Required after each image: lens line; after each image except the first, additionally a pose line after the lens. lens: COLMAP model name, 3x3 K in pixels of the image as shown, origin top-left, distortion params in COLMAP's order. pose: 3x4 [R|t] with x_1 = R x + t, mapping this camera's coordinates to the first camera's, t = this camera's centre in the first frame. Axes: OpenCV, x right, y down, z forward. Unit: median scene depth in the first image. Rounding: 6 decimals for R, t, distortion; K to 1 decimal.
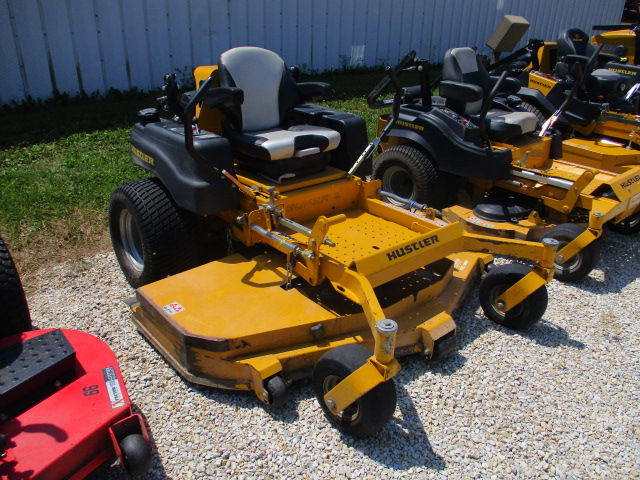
lens RADIAL K [[518.6, 0, 320.0], [0, 518.6, 240.0], [0, 0, 1]] dist [-0.003020, 0.001010]
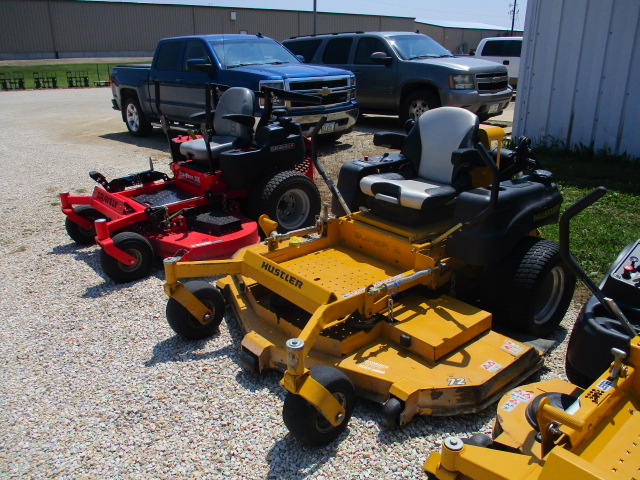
lens RADIAL K [[518.6, 0, 320.0], [0, 518.6, 240.0], [0, 0, 1]] dist [-0.003020, 0.001010]
pose [[0.002710, 0.330682, -0.943738, 1.241467], [-0.423319, 0.855391, 0.298510, -0.430831], [0.905977, 0.398693, 0.142302, 0.887321]]
